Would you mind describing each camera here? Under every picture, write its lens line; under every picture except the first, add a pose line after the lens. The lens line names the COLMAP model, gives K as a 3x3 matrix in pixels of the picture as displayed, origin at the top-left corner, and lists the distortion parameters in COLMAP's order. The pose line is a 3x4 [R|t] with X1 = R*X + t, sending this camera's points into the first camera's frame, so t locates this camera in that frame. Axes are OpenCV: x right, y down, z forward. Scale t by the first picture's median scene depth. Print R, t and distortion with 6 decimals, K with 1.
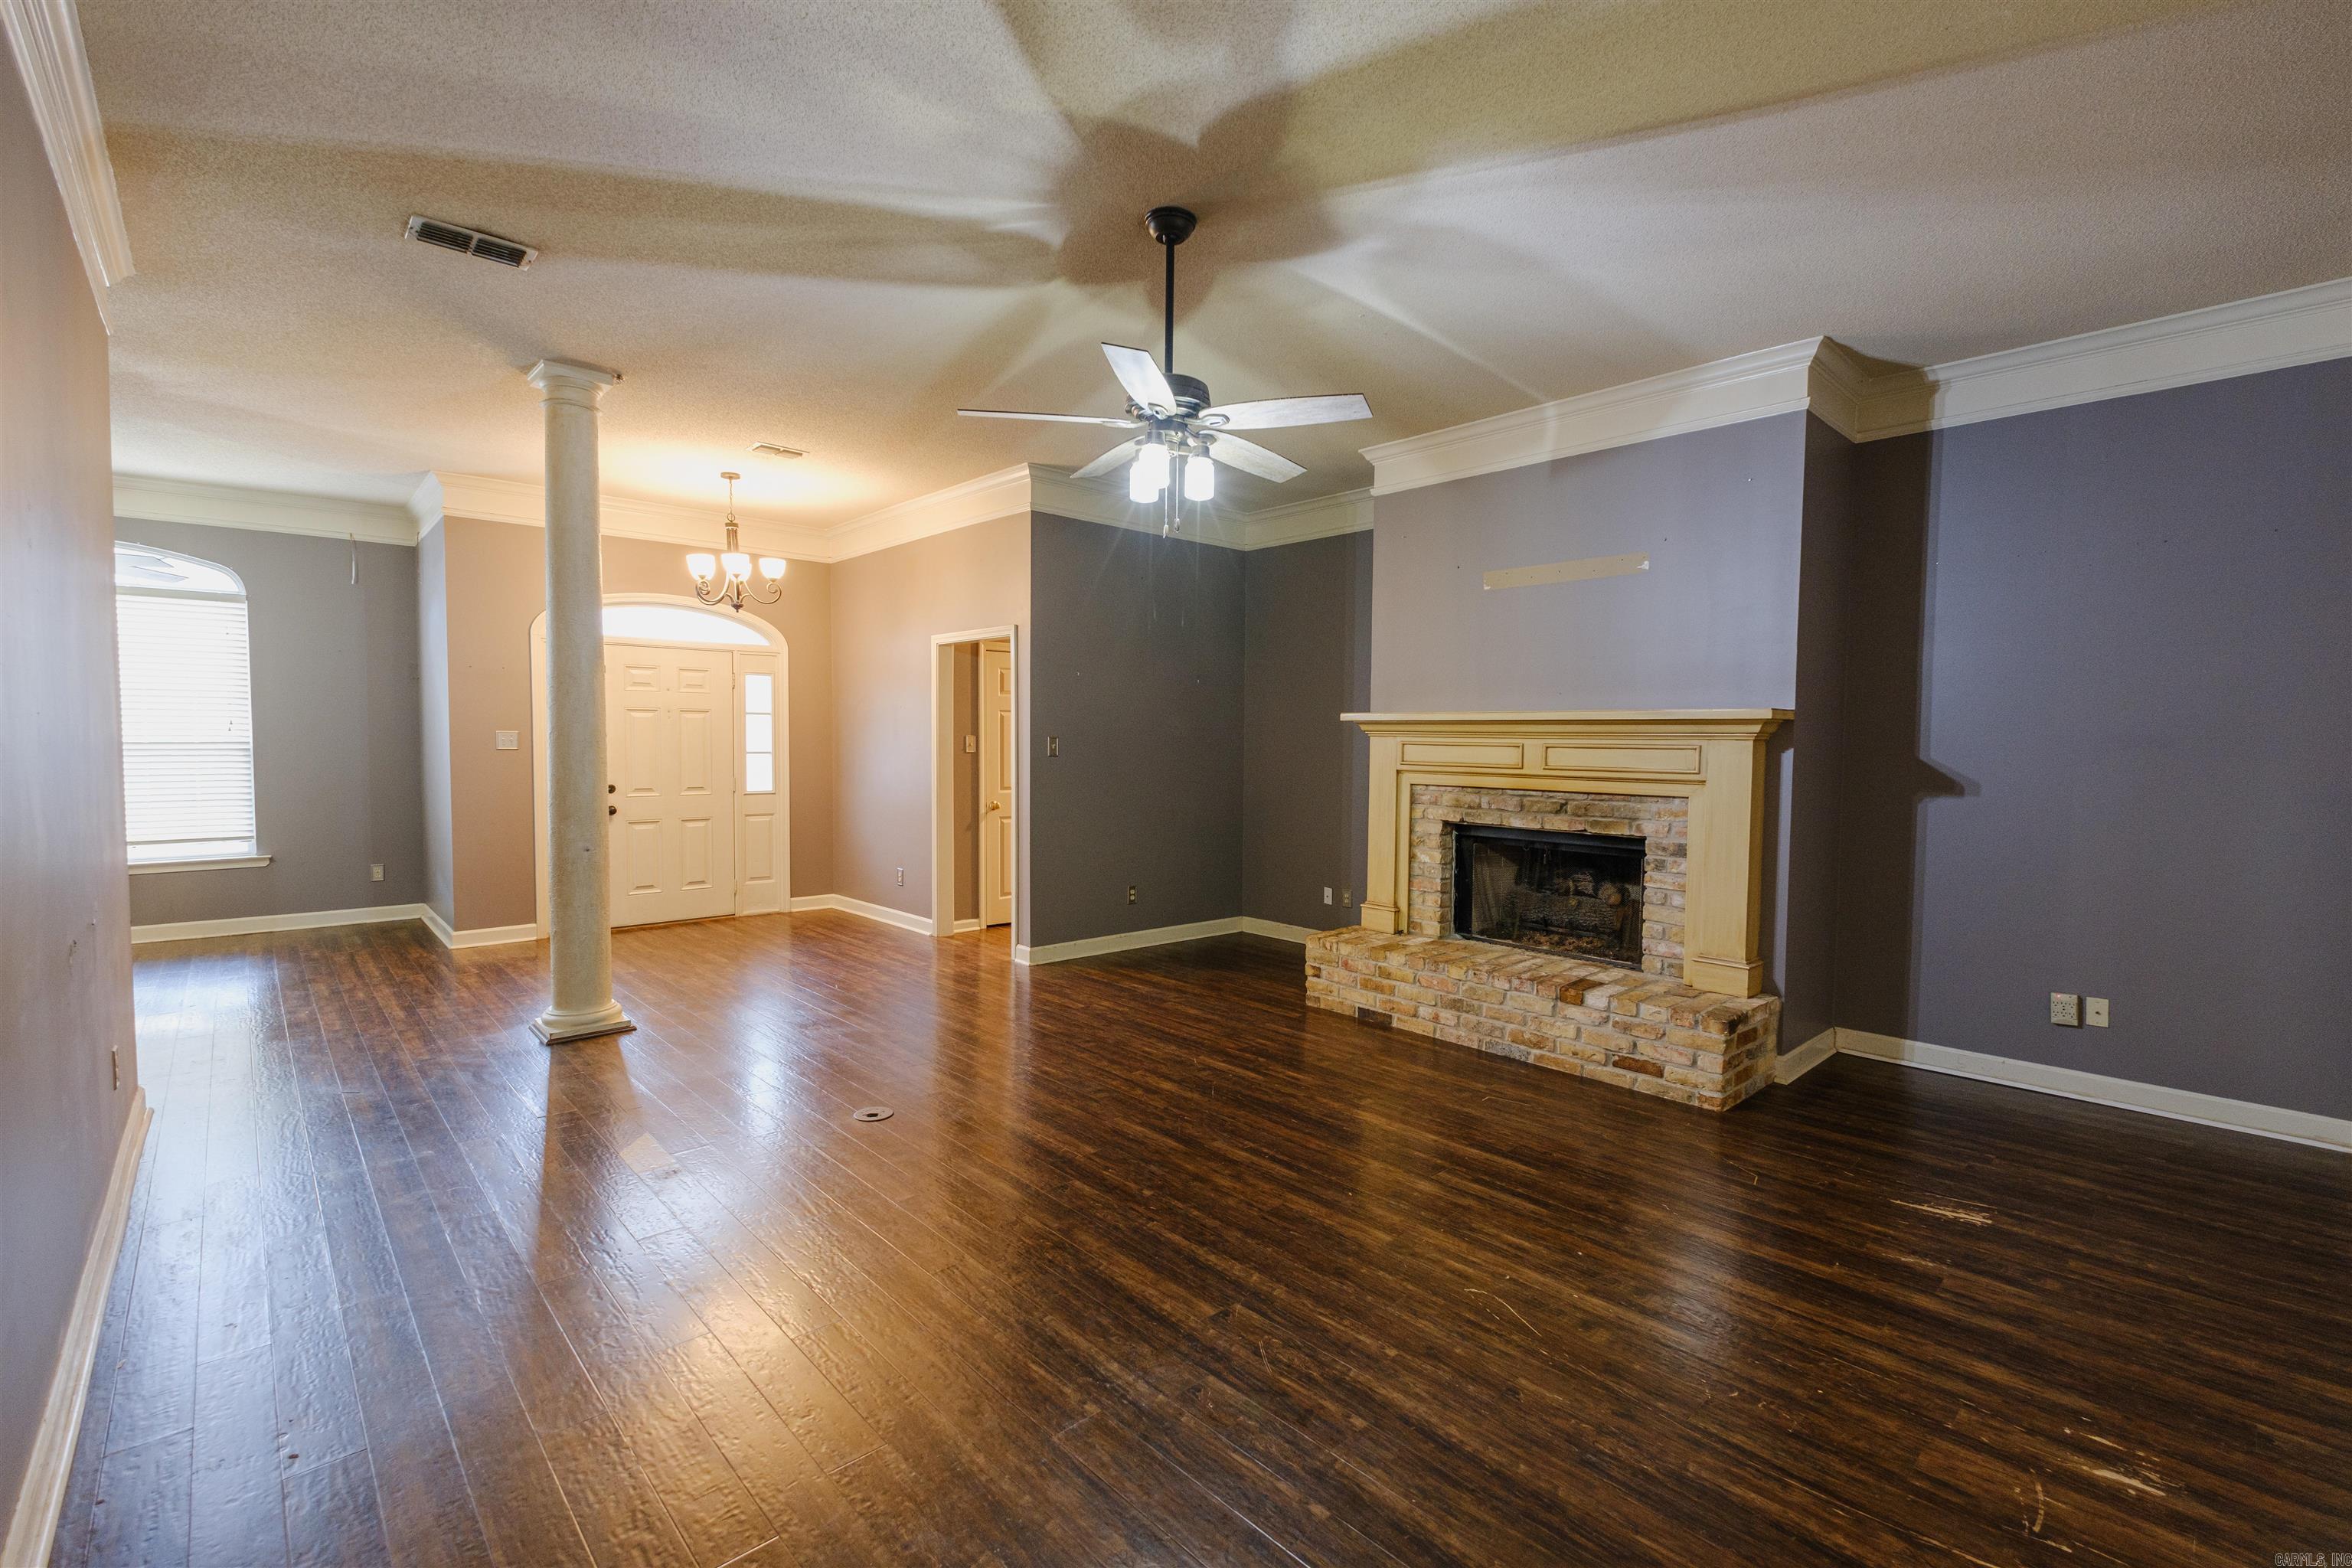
lens RADIAL K [[1026.5, 0, 1179.7], [0, 1026.5, 785.1], [0, 0, 1]] dist [0.011106, -0.006141]
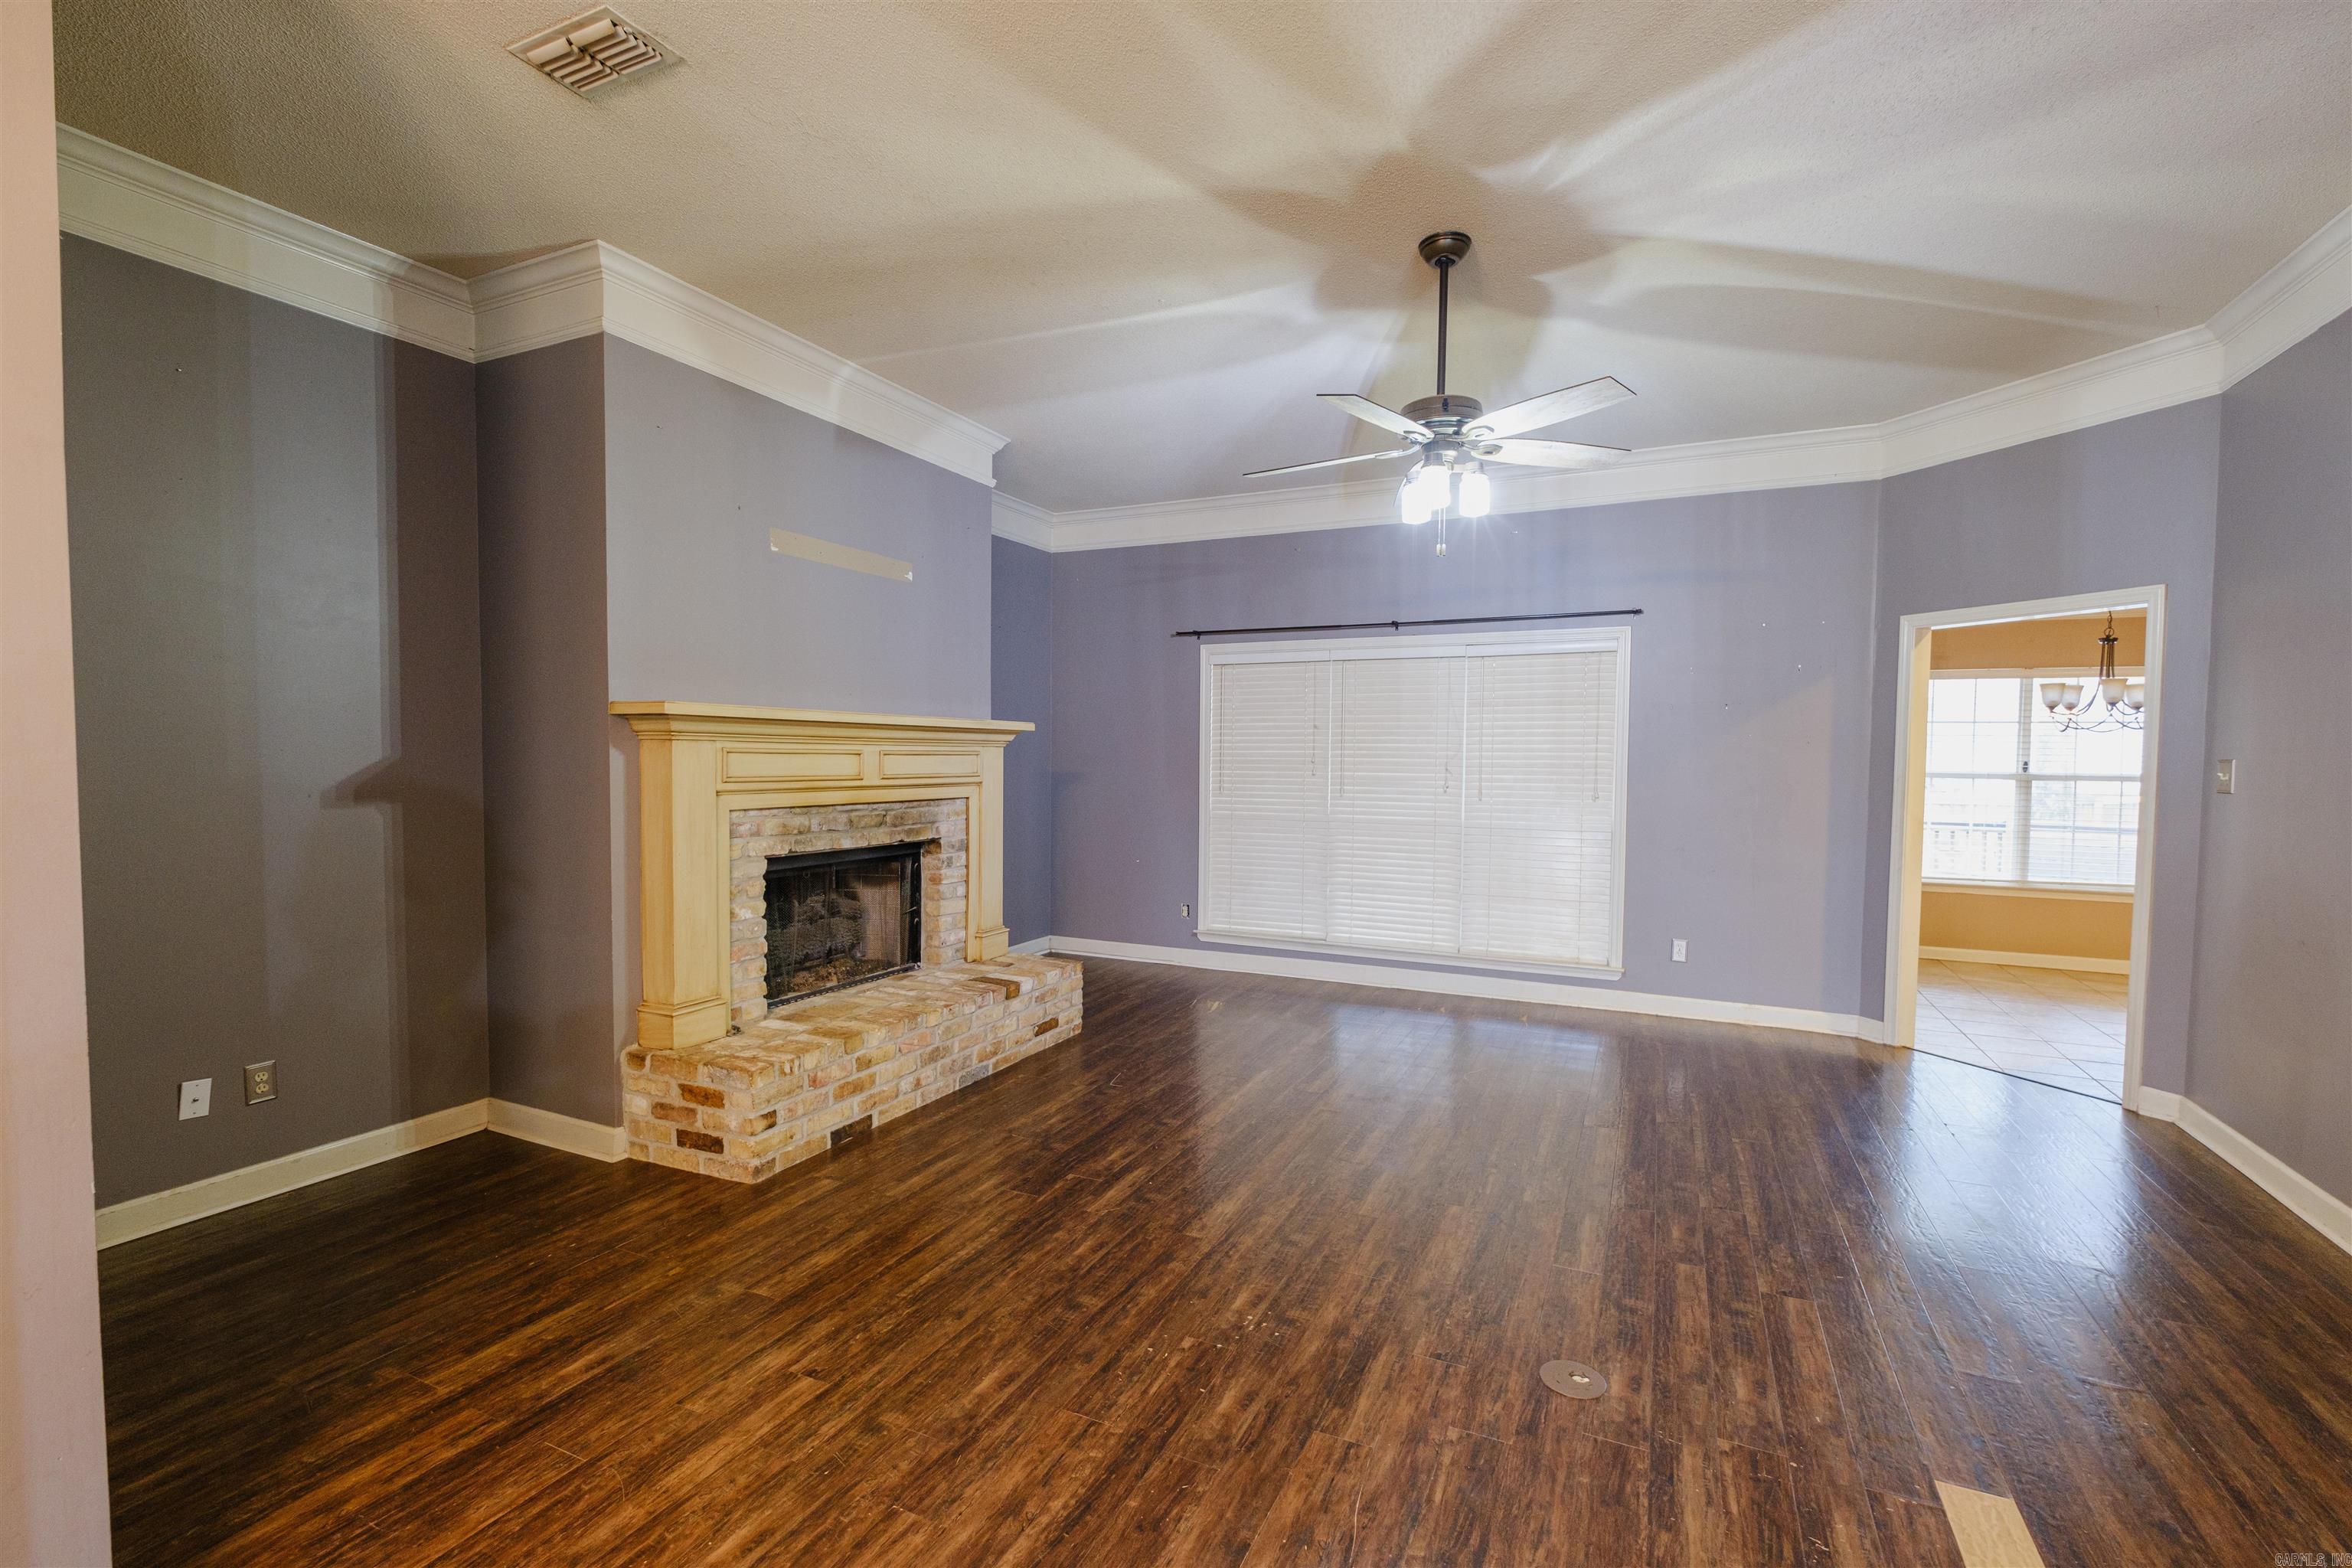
lens RADIAL K [[1026.5, 0, 1181.8], [0, 1026.5, 788.6], [0, 0, 1]] dist [0.011106, -0.006141]
pose [[-0.372442, -0.048422, 0.926791, -0.658793], [0.024056, 0.997799, 0.061799, -0.063875], [-0.927744, 0.045311, -0.370458, 1.233230]]
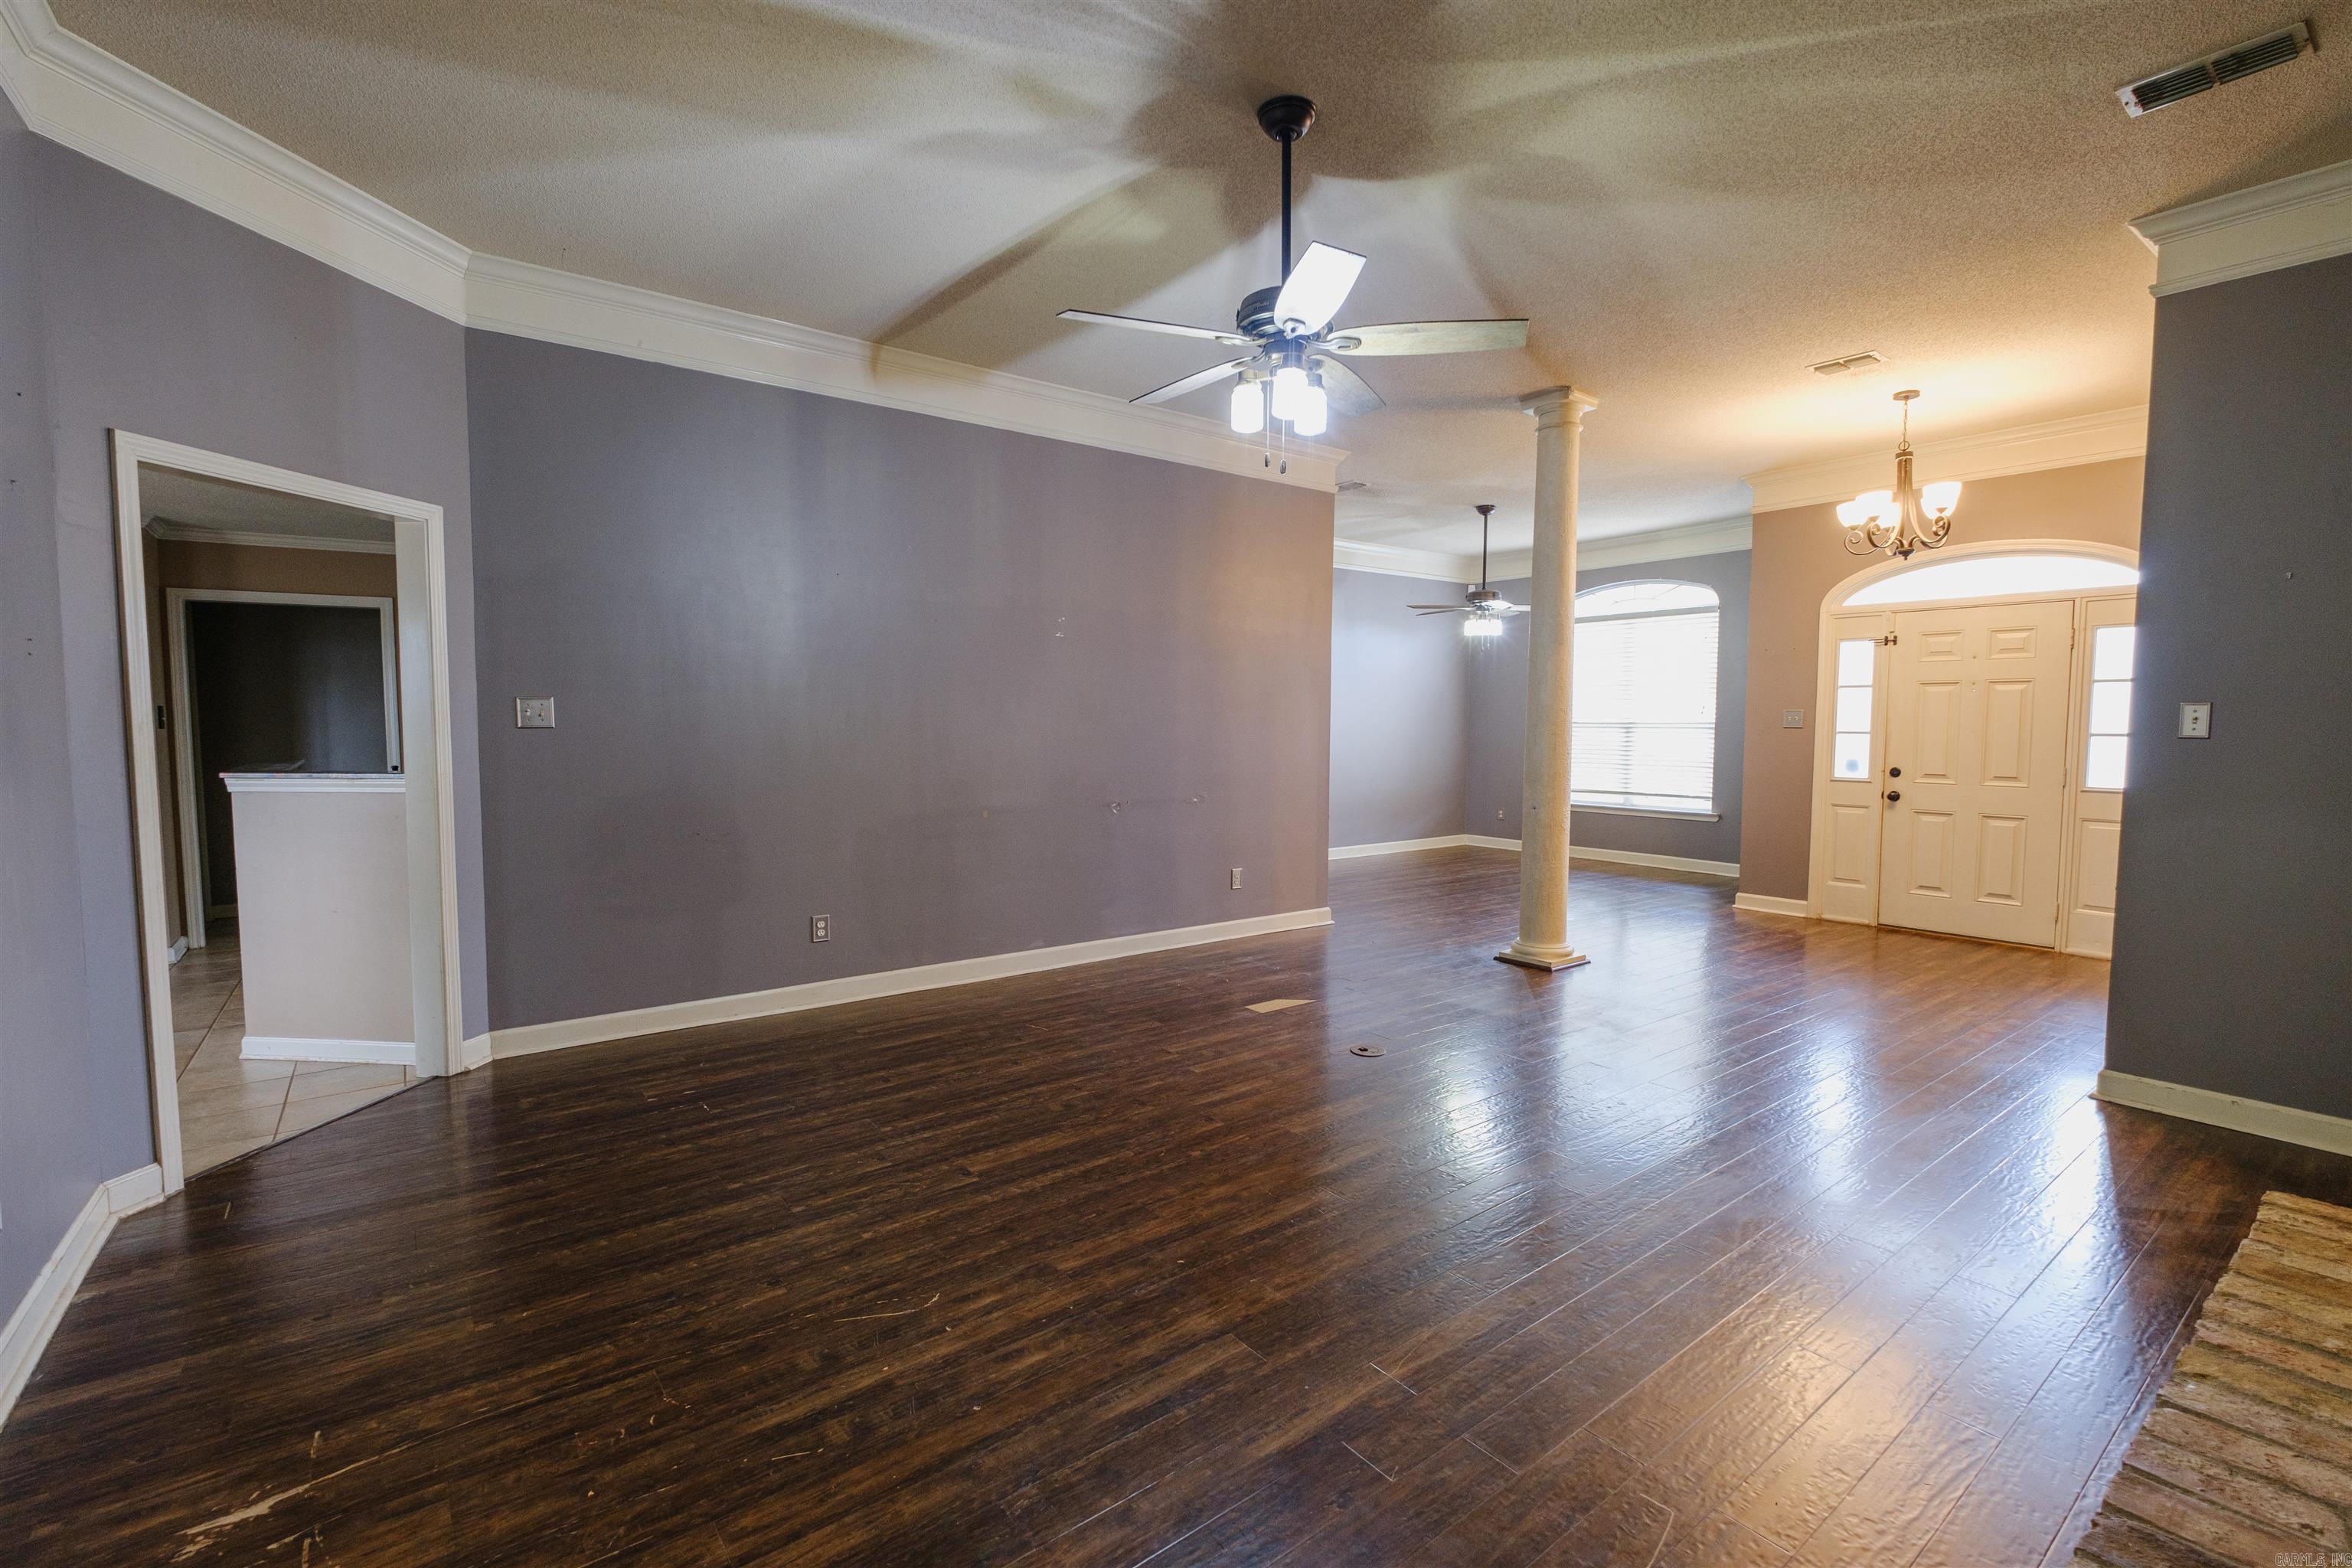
lens RADIAL K [[1026.5, 0, 1178.7], [0, 1026.5, 786.0], [0, 0, 1]] dist [0.011106, -0.006141]
pose [[-0.096078, 0.056658, -0.993760, 0.685157], [-0.048812, 0.996909, 0.061556, -0.015697], [0.994176, 0.054422, -0.093016, 0.765214]]
